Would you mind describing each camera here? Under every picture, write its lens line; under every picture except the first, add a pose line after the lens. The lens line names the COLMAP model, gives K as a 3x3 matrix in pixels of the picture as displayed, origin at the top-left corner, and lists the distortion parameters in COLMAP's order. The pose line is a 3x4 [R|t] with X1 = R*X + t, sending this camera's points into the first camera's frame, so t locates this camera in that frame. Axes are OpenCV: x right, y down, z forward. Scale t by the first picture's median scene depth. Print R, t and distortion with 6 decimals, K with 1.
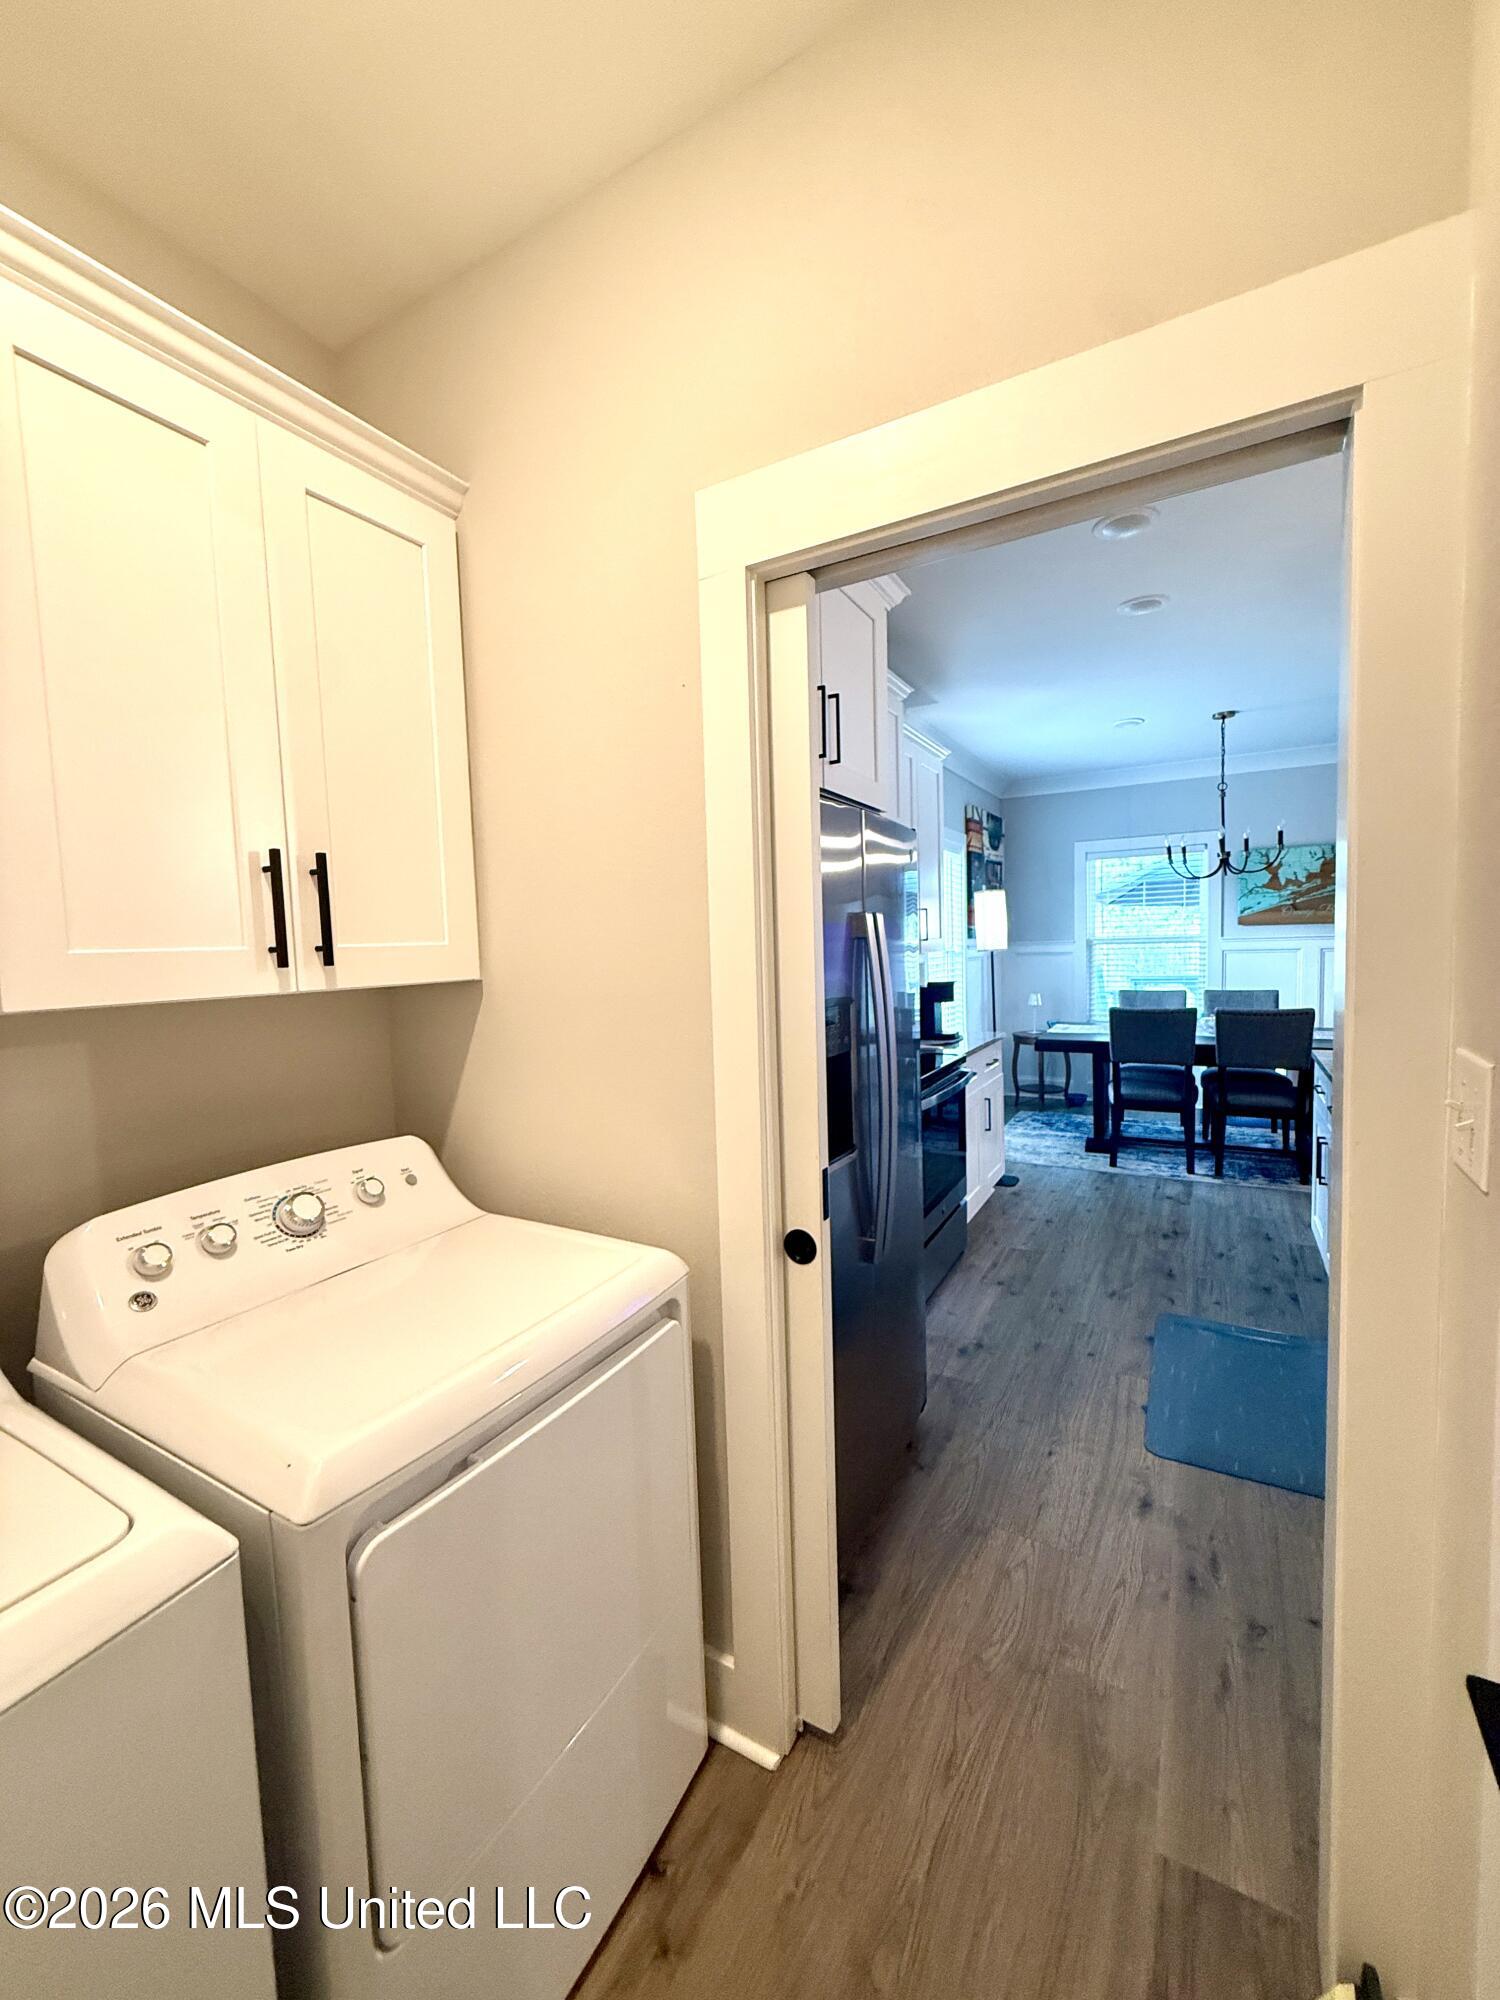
lens RADIAL K [[798.8, 0, 749.5], [0, 798.8, 995.7], [0, 0, 1]] dist [0.000858, -0.000287]
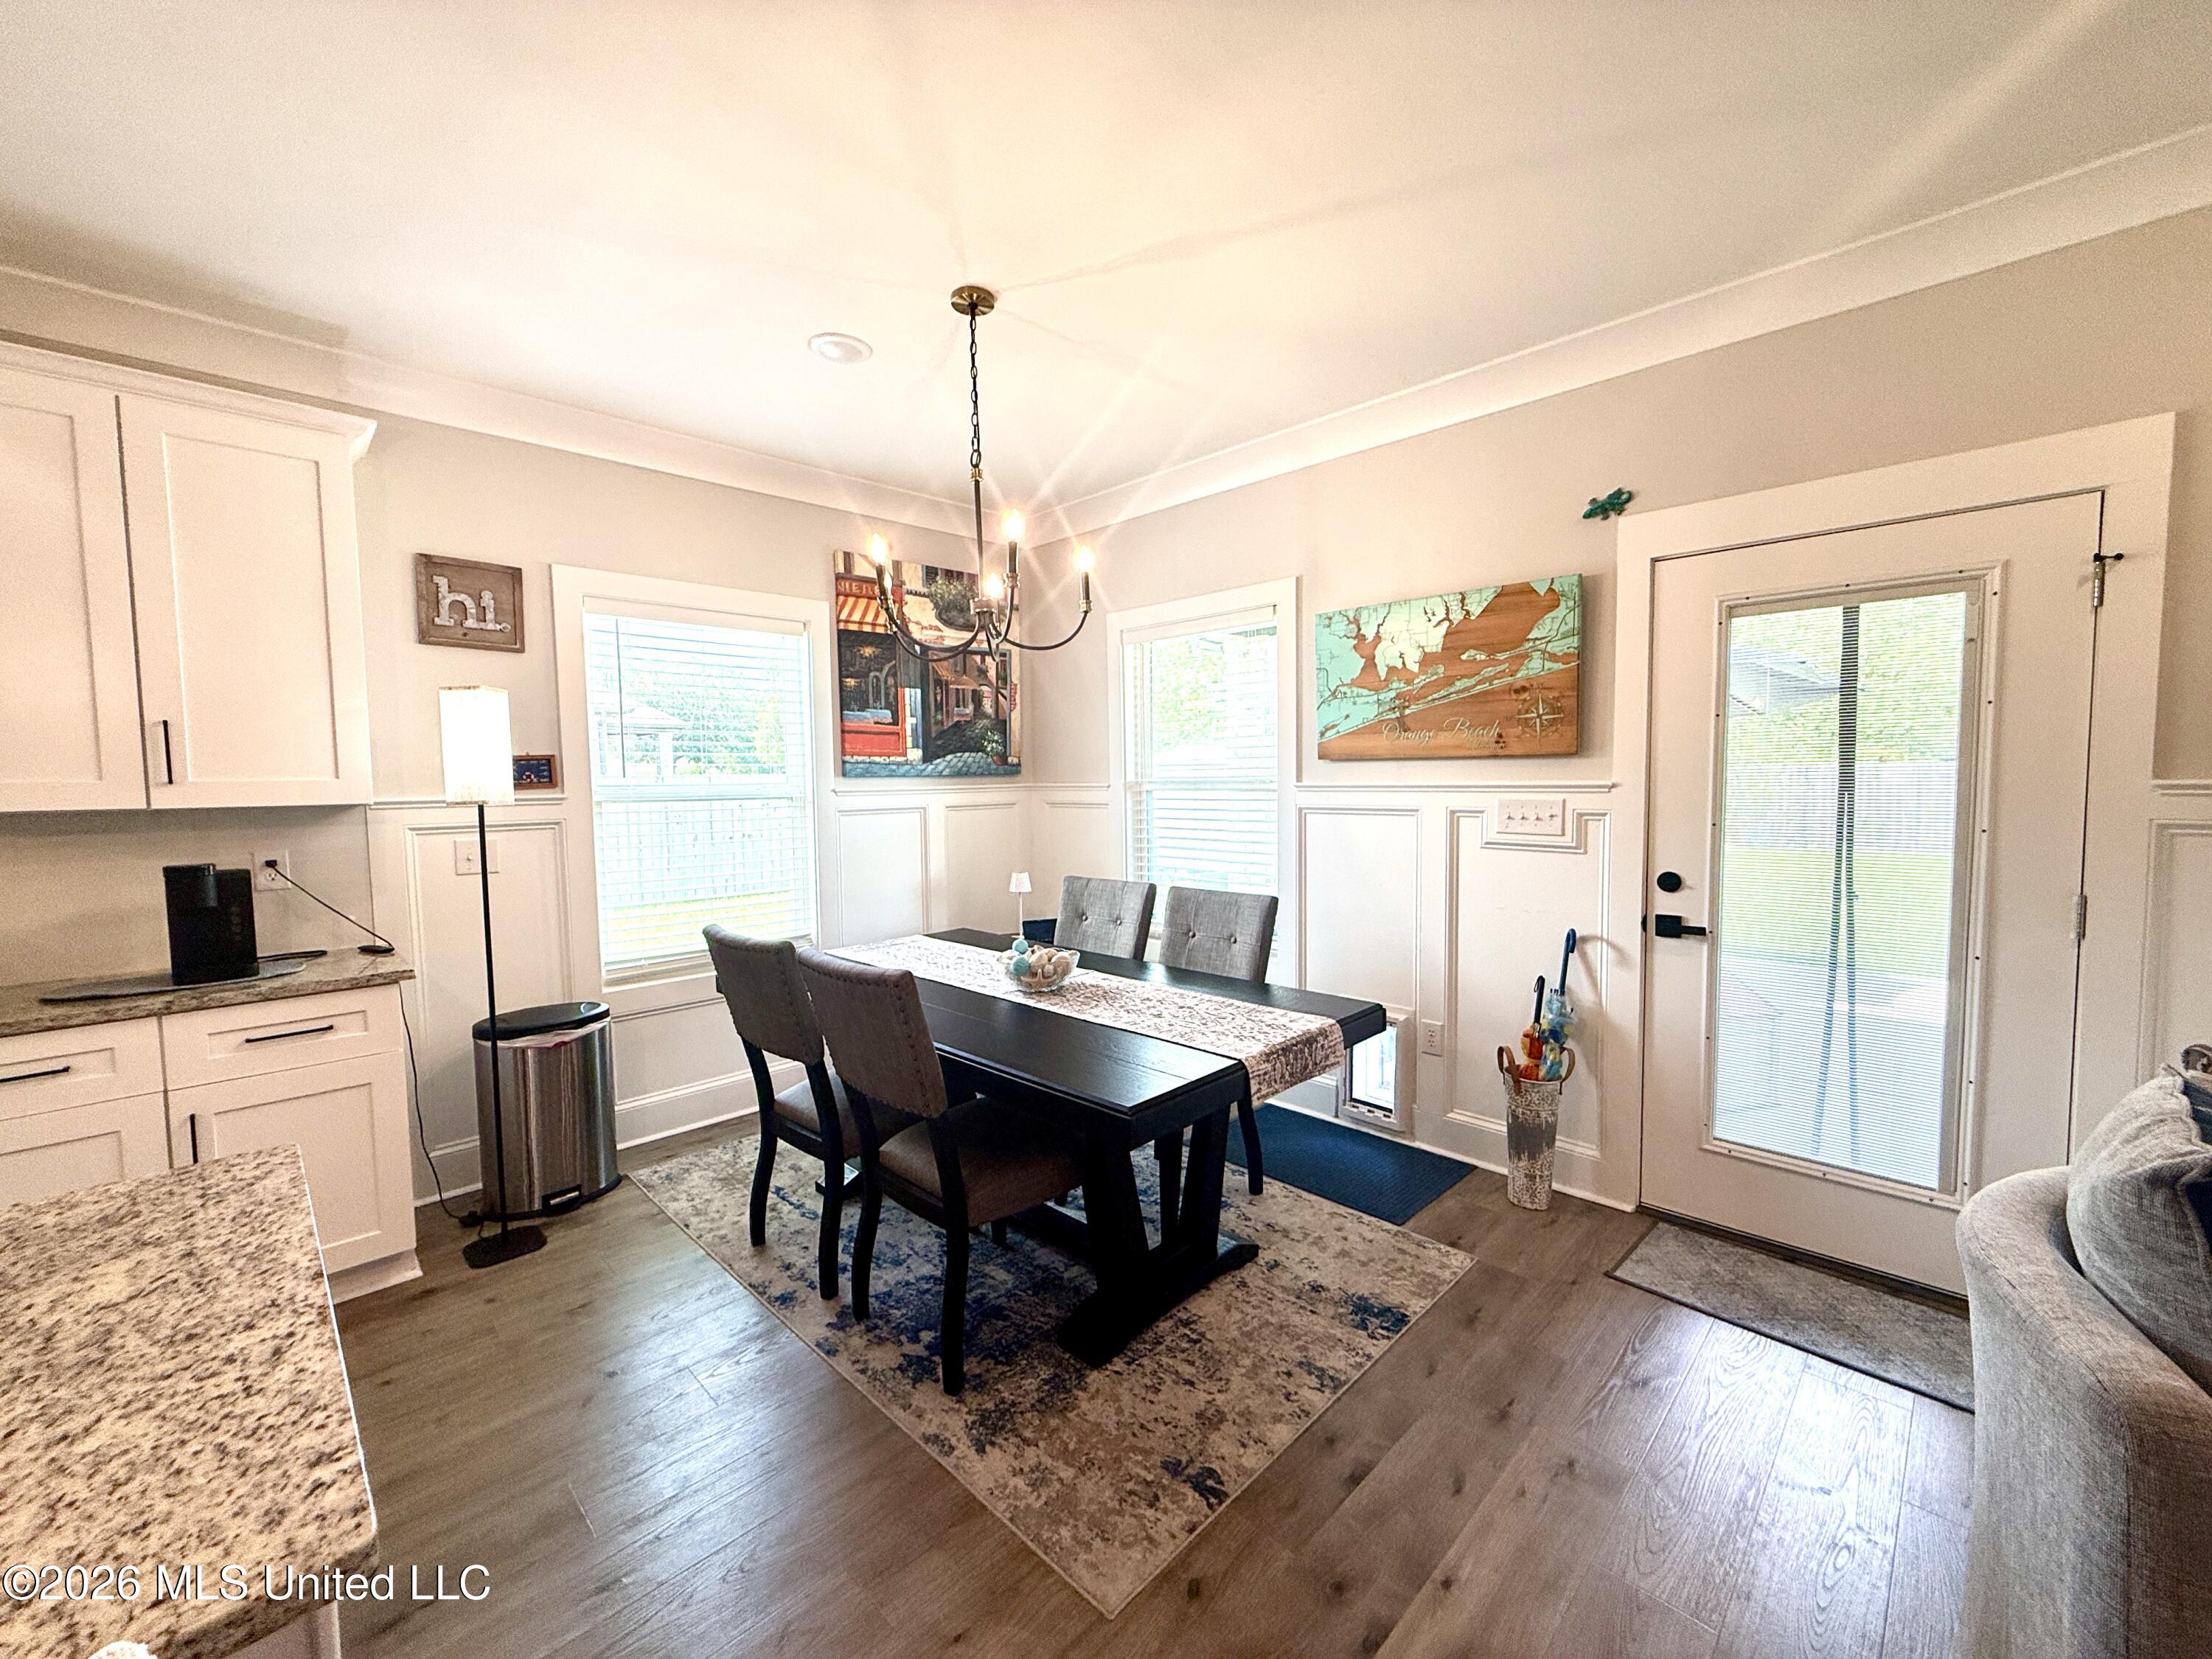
lens RADIAL K [[883.5, 0, 1101.9], [0, 883.5, 829.5], [0, 0, 1]] dist [0.000858, -0.000287]
pose [[0.963603, 0.031499, -0.265477, 1.031530], [-0.031910, 0.999487, 0.002763, -0.066734], [0.265428, 0.005809, 0.964113, 0.680967]]
